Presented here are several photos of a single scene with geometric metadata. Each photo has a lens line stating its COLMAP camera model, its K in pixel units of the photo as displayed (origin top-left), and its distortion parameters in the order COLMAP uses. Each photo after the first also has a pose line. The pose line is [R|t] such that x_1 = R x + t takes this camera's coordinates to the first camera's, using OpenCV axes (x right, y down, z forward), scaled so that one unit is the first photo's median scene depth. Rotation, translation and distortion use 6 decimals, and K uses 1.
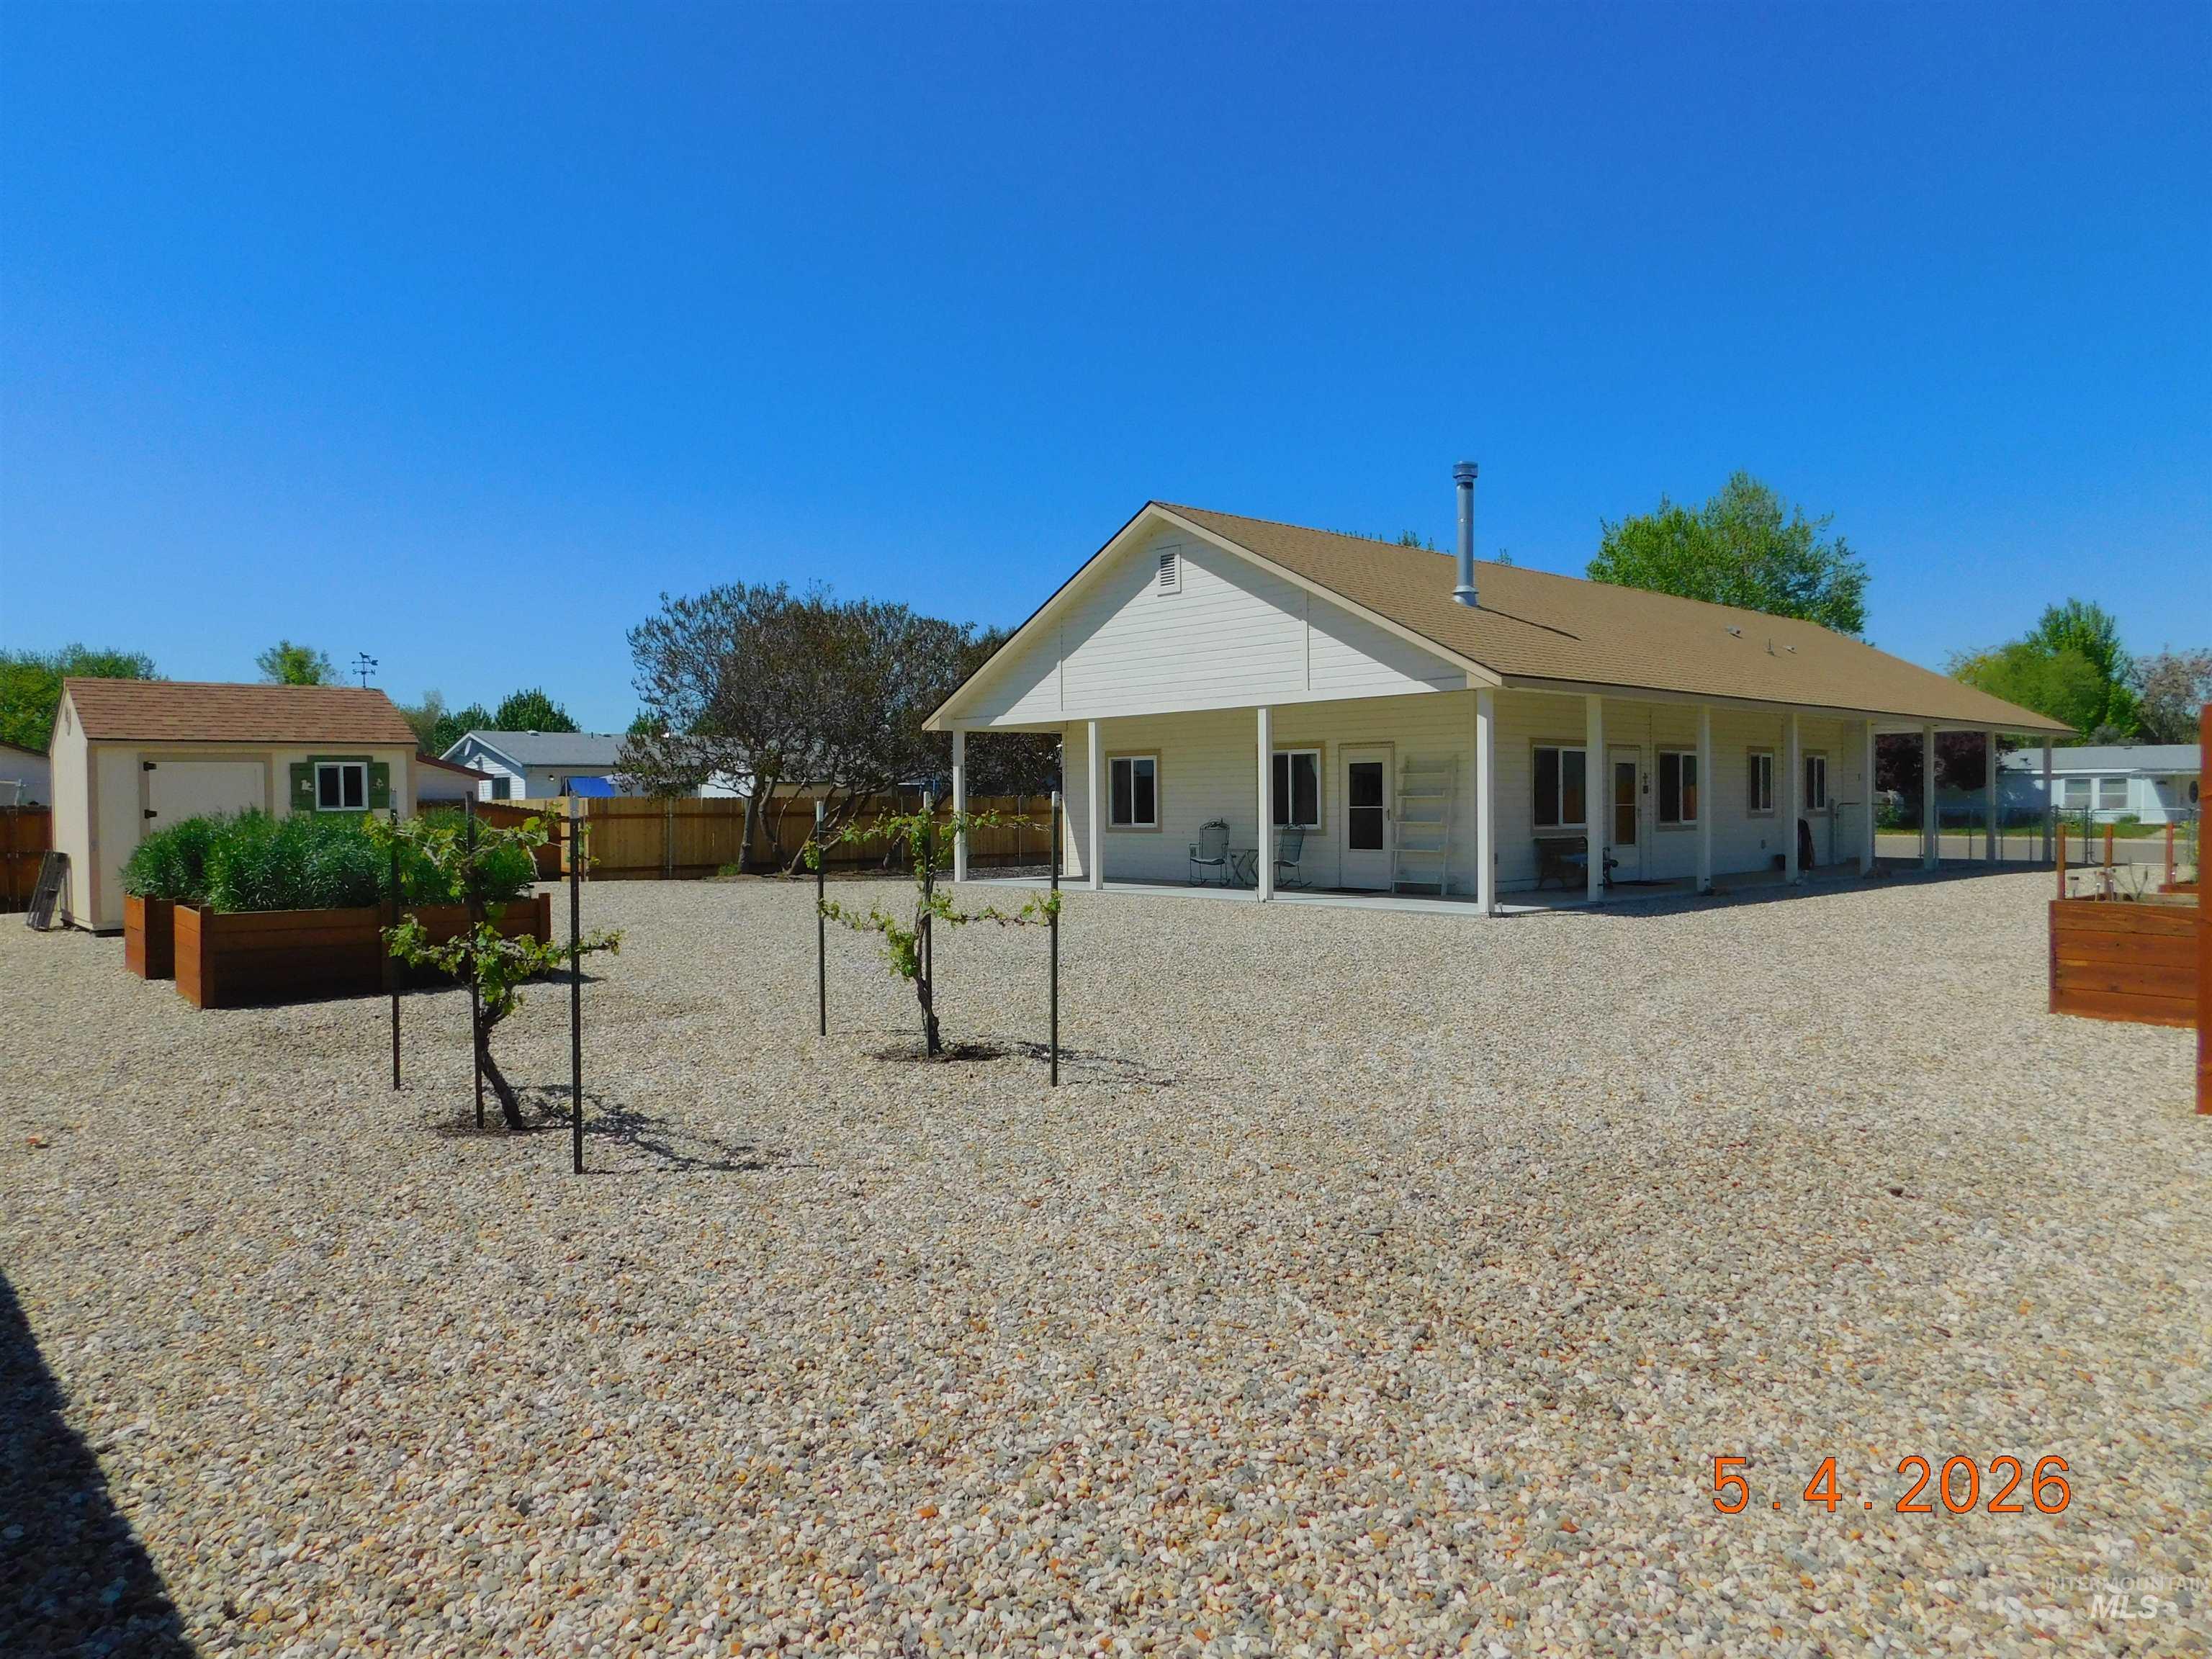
lens RADIAL K [[1493.0, 0, 1123.5], [0, 1493.0, 819.2], [0, 0, 1]] dist [-0.055173, 0.051565]
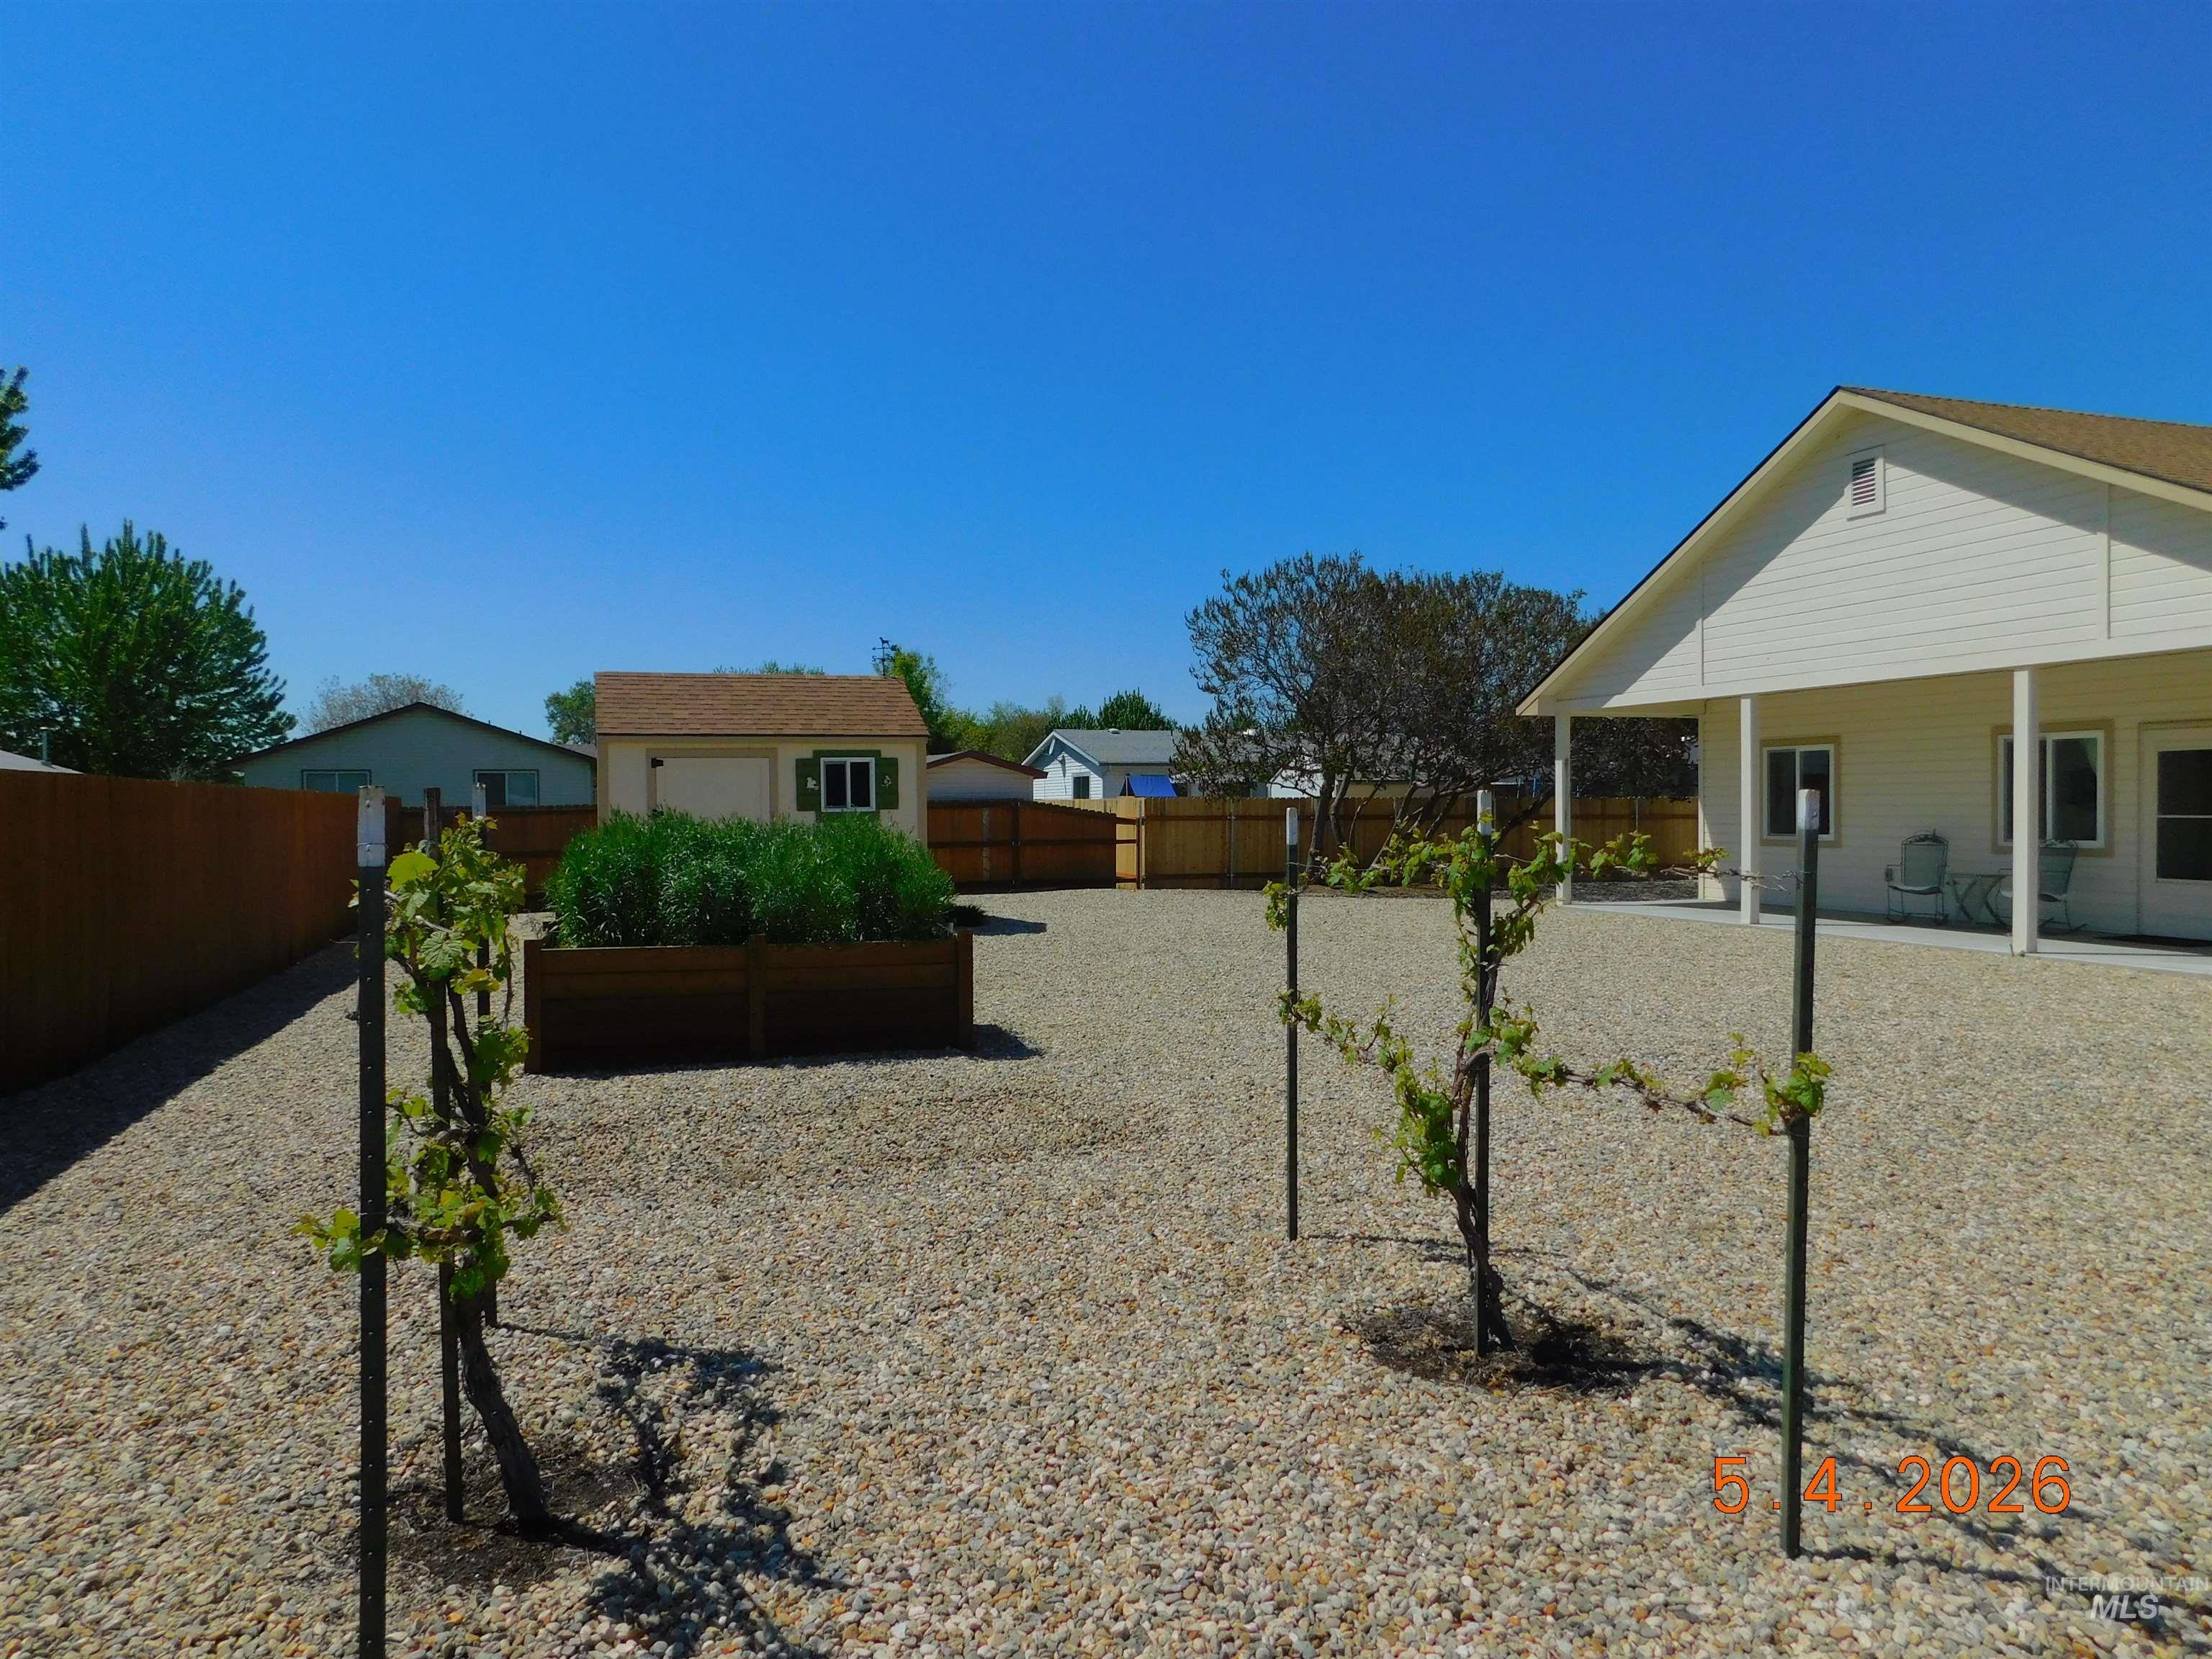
lens RADIAL K [[1493.0, 0, 1123.5], [0, 1493.0, 819.2], [0, 0, 1]] dist [-0.055173, 0.051565]
pose [[0.921696, 0.008740, -0.387816, -0.019533], [-0.008730, 0.999960, 0.001789, -0.003469], [0.387816, 0.001737, 0.921735, 0.188217]]
